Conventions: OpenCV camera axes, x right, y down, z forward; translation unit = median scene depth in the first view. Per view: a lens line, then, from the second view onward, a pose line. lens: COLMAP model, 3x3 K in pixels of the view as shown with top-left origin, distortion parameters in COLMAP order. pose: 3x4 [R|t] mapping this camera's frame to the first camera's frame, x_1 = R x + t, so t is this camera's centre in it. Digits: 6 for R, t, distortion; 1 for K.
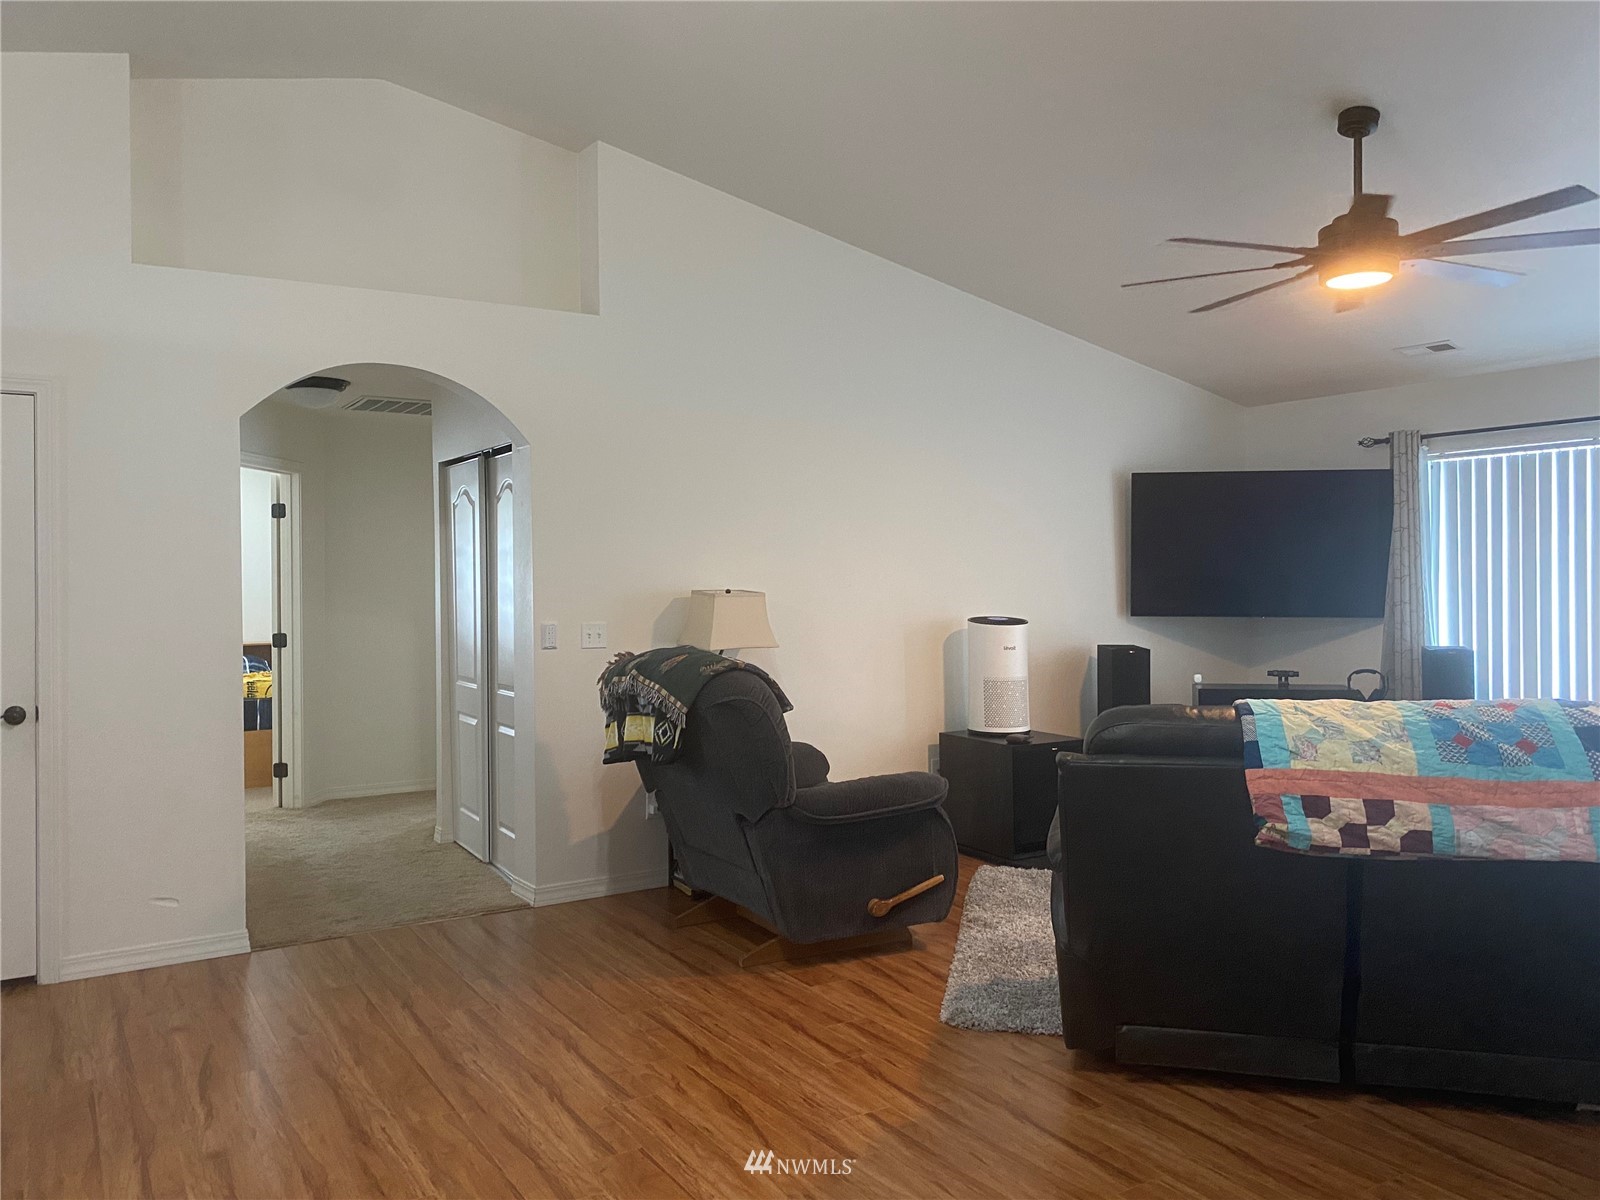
lens RADIAL K [[1234.1, 0, 794.7], [0, 1234.1, 559.0], [0, 0, 1]] dist [0.048864, -0.011201]
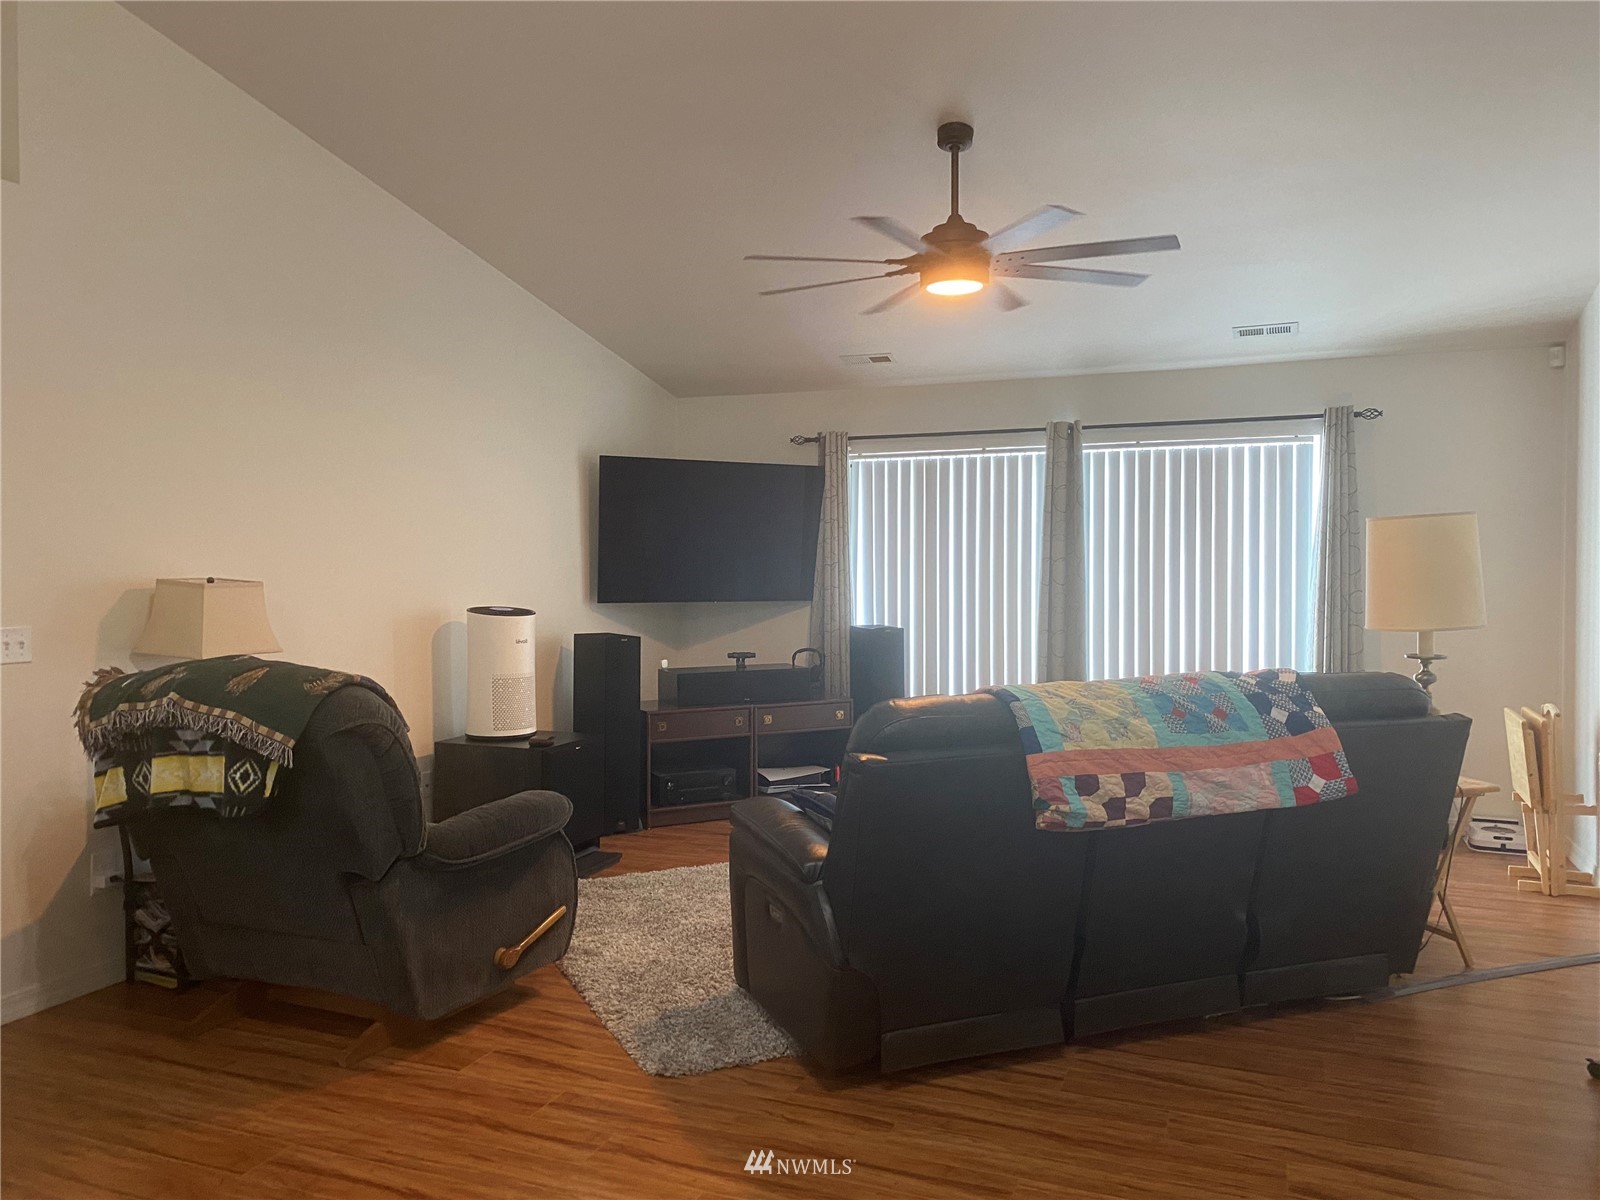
lens RADIAL K [[1226.5, 0, 794.8], [0, 1226.5, 574.5], [0, 0, 1]] dist [0.092640, -0.106488]
pose [[0.809805, -0.002562, 0.586693, -0.278987], [-0.012177, 0.999702, 0.021173, 0.001546], [-0.586573, -0.024290, 0.809532, 0.218721]]
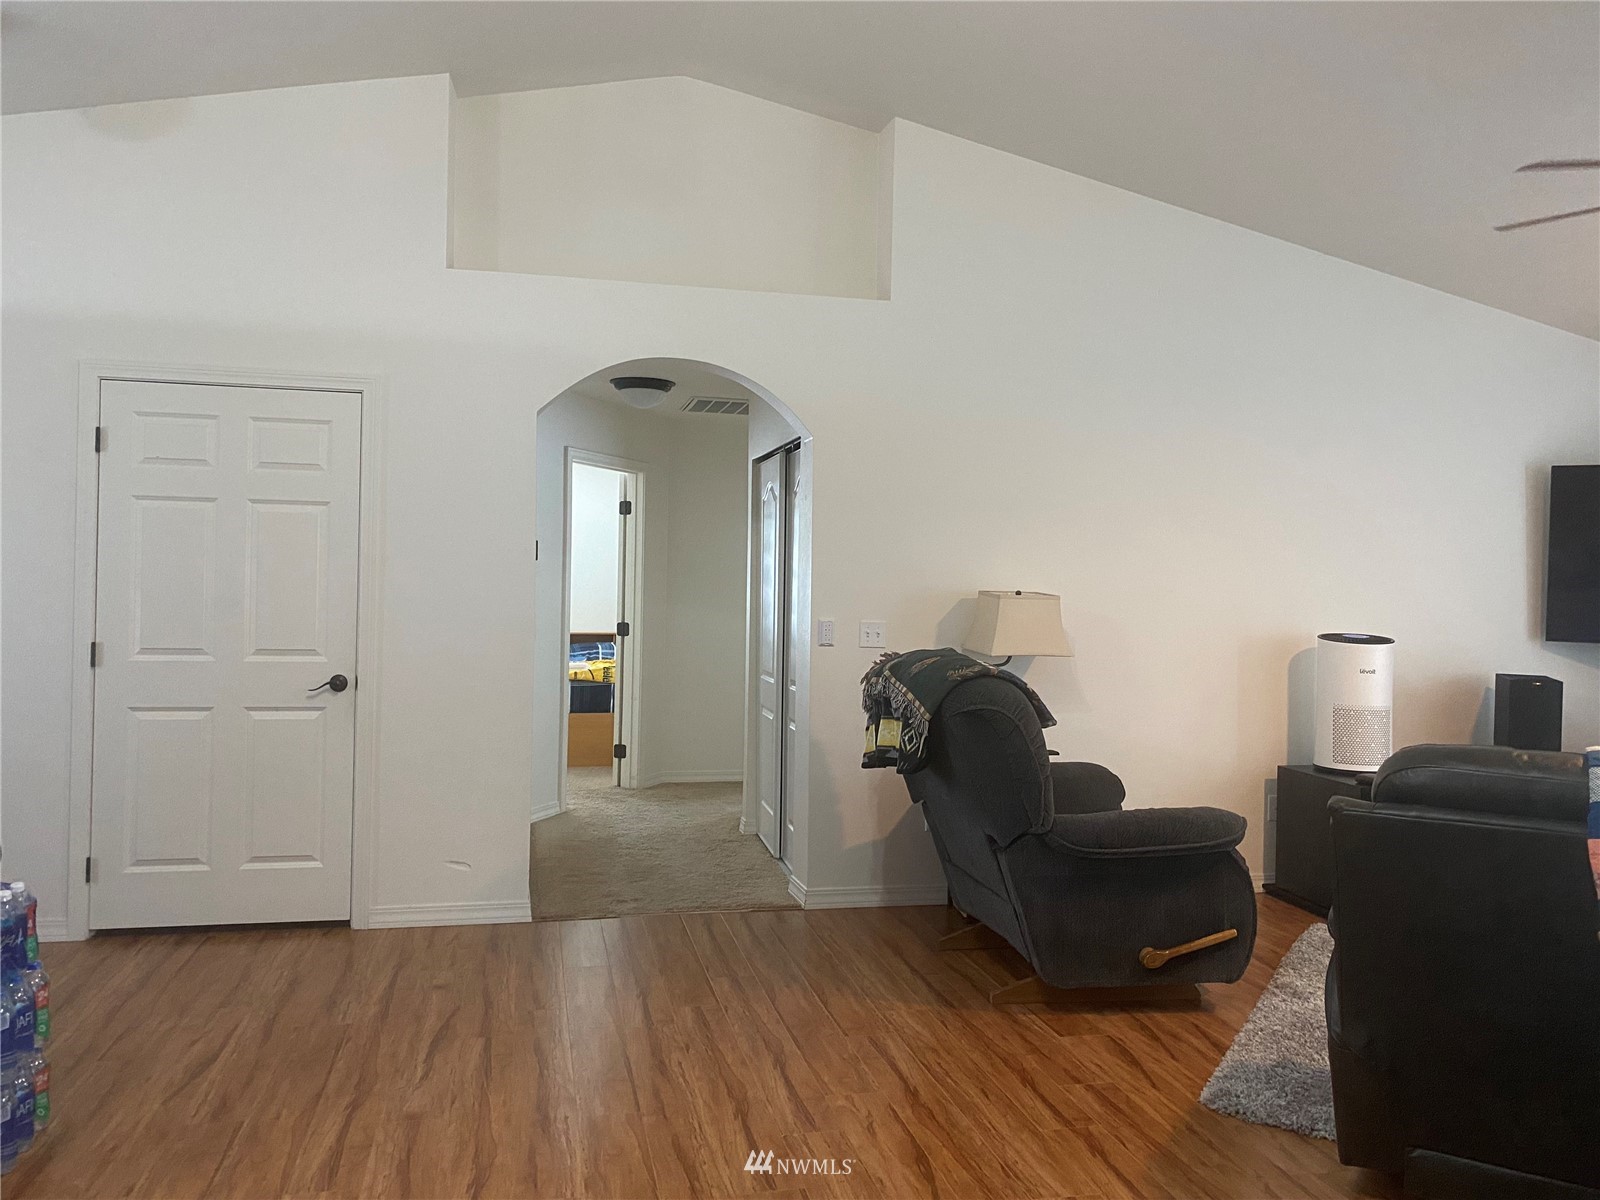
lens RADIAL K [[1226.5, 0, 794.8], [0, 1226.5, 574.5], [0, 0, 1]] dist [0.092640, -0.106488]
pose [[0.947297, 0.024716, -0.319402, 0.107110], [-0.023010, 0.999694, 0.009116, 0.009828], [0.319529, -0.001287, 0.947576, 0.094351]]
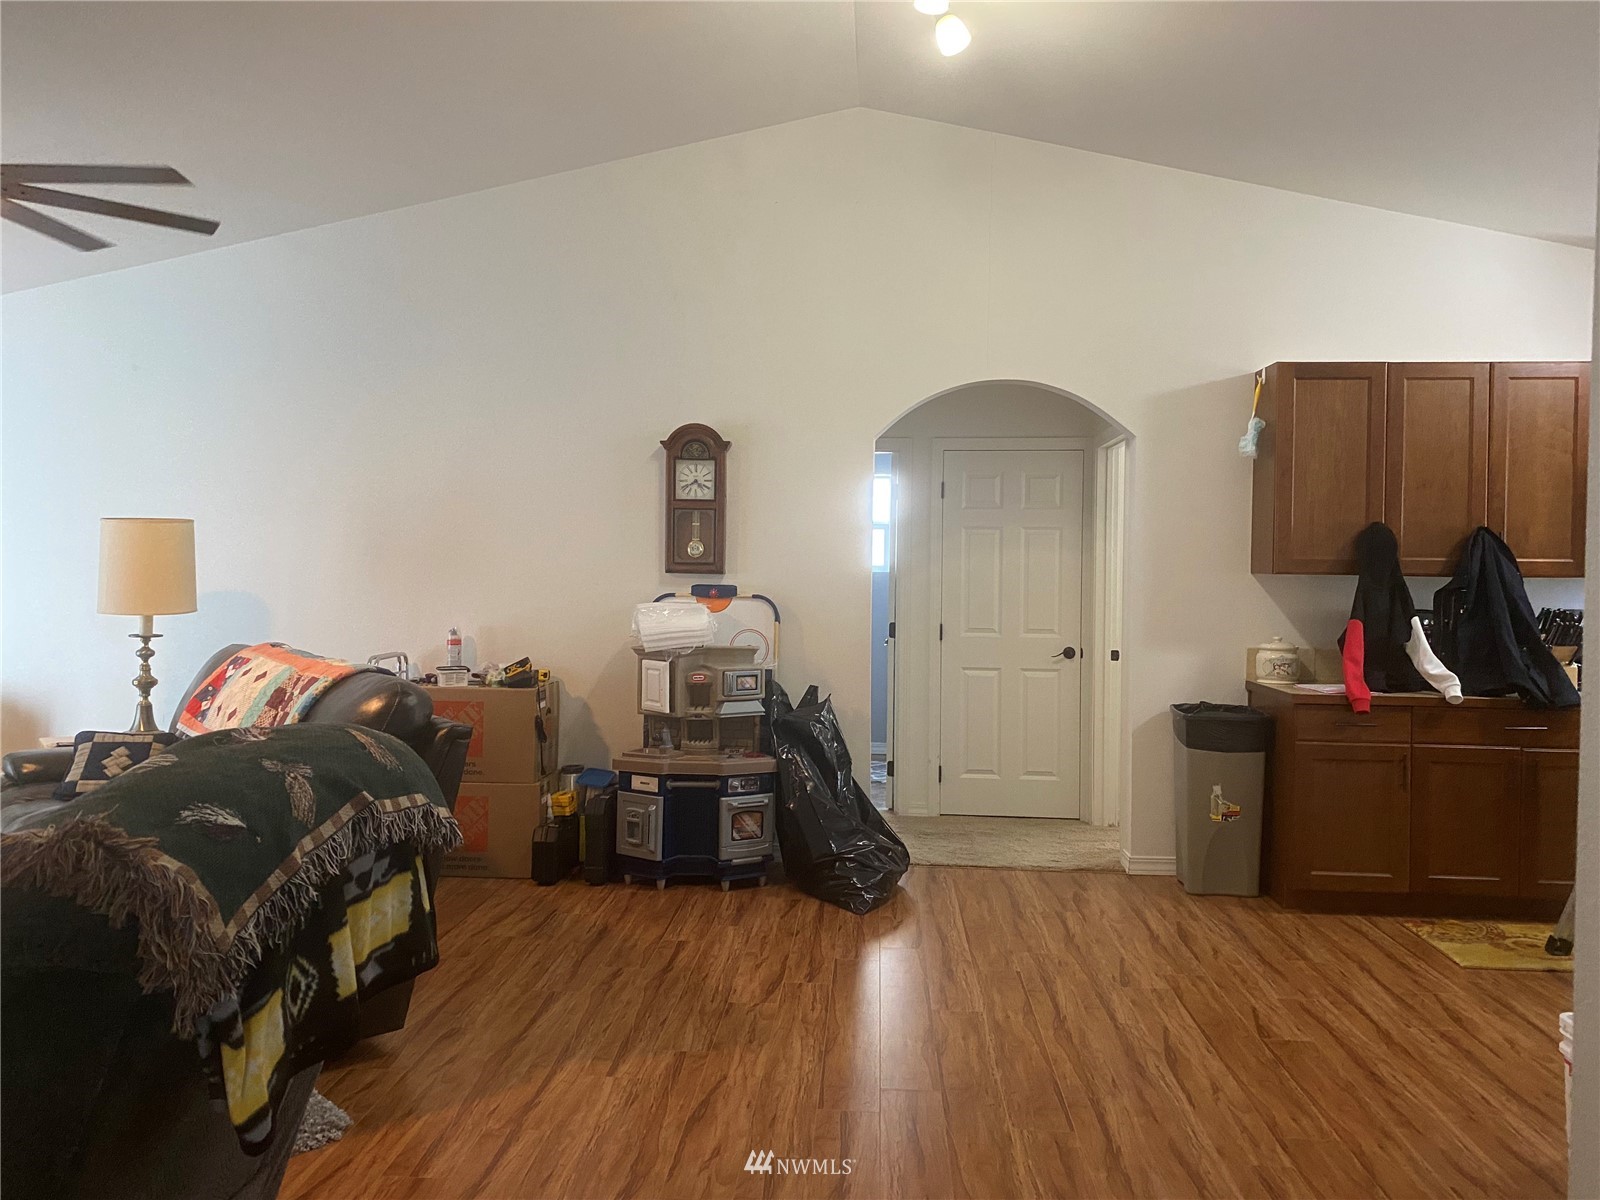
lens RADIAL K [[1226.5, 0, 794.8], [0, 1226.5, 574.5], [0, 0, 1]] dist [0.092640, -0.106488]
pose [[-0.816437, -0.005942, 0.577404, -0.499831], [-0.013646, 0.999866, -0.009005, 0.023685], [-0.577274, -0.015231, -0.816409, 1.324056]]
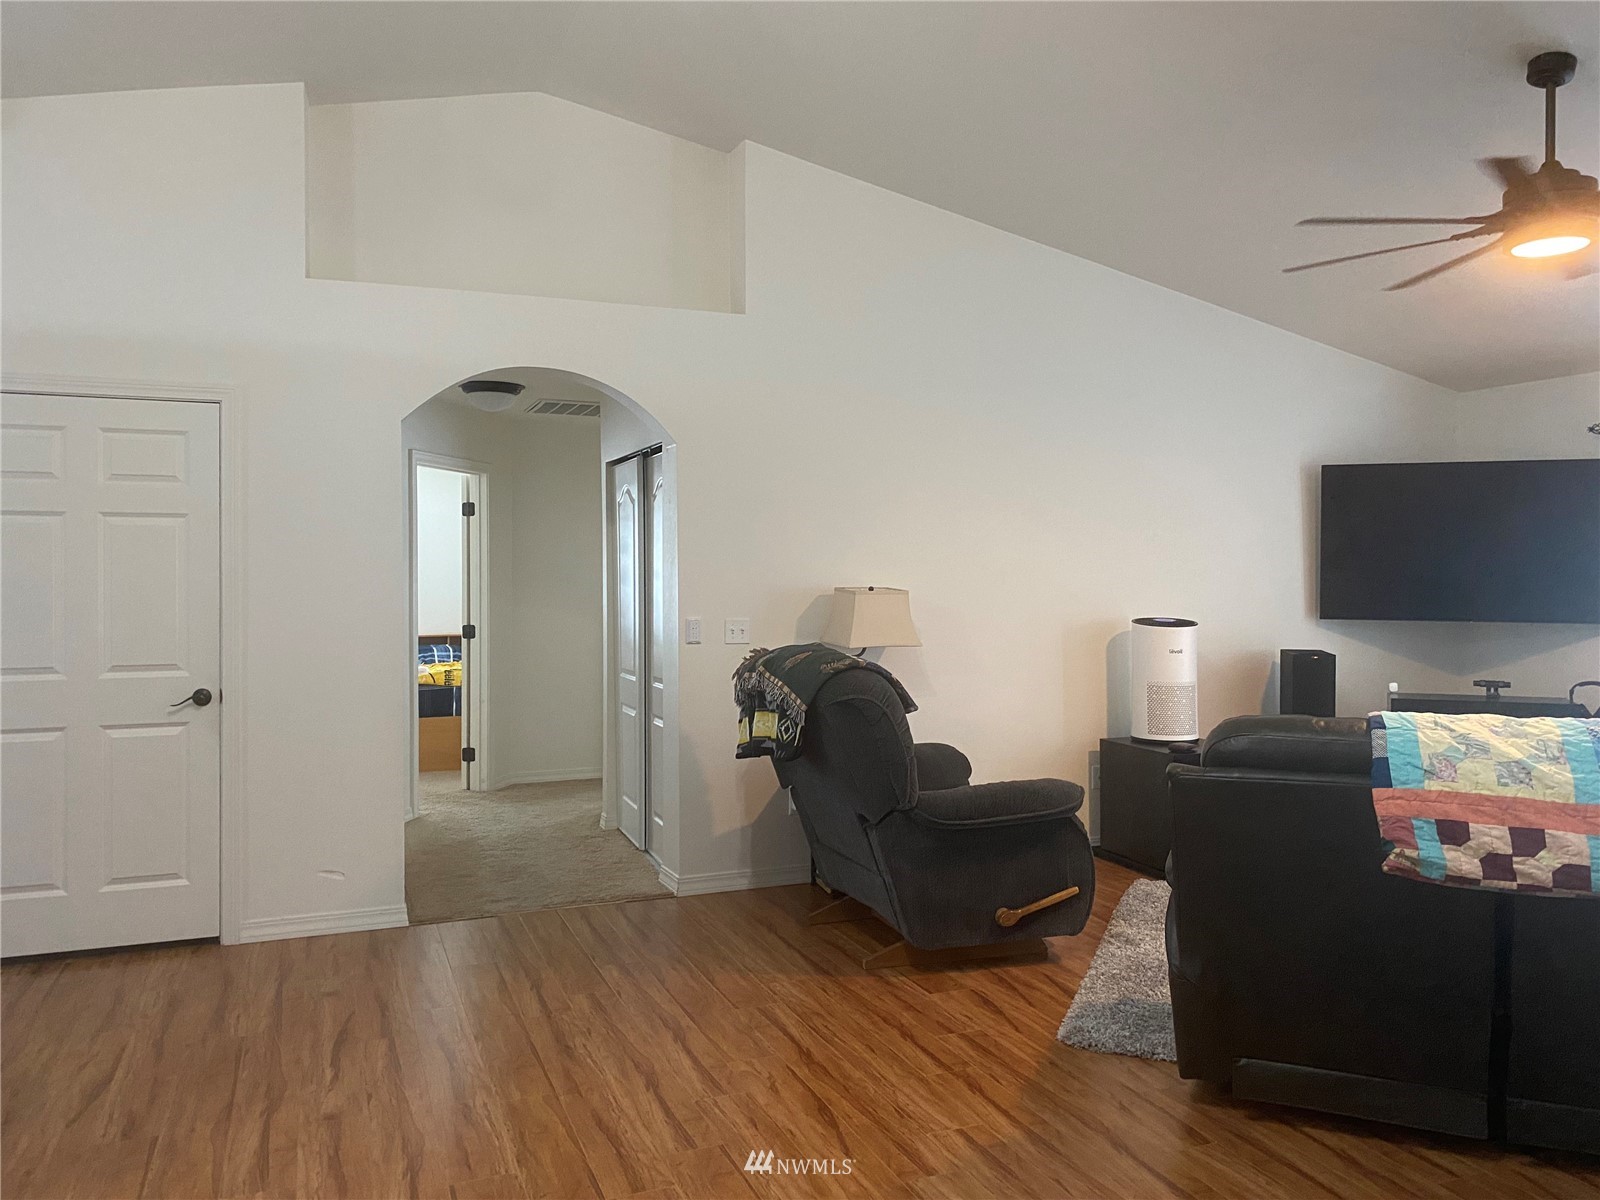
lens RADIAL K [[1232.4, 0, 801.0], [0, 1232.4, 562.1], [0, 0, 1]] dist [0.078717, -0.052673]
pose [[0.985558, 0.004534, -0.169278, 0.075793], [-0.003784, 0.999982, 0.004751, 0.000150], [0.169296, -0.004042, 0.985557, 0.017489]]
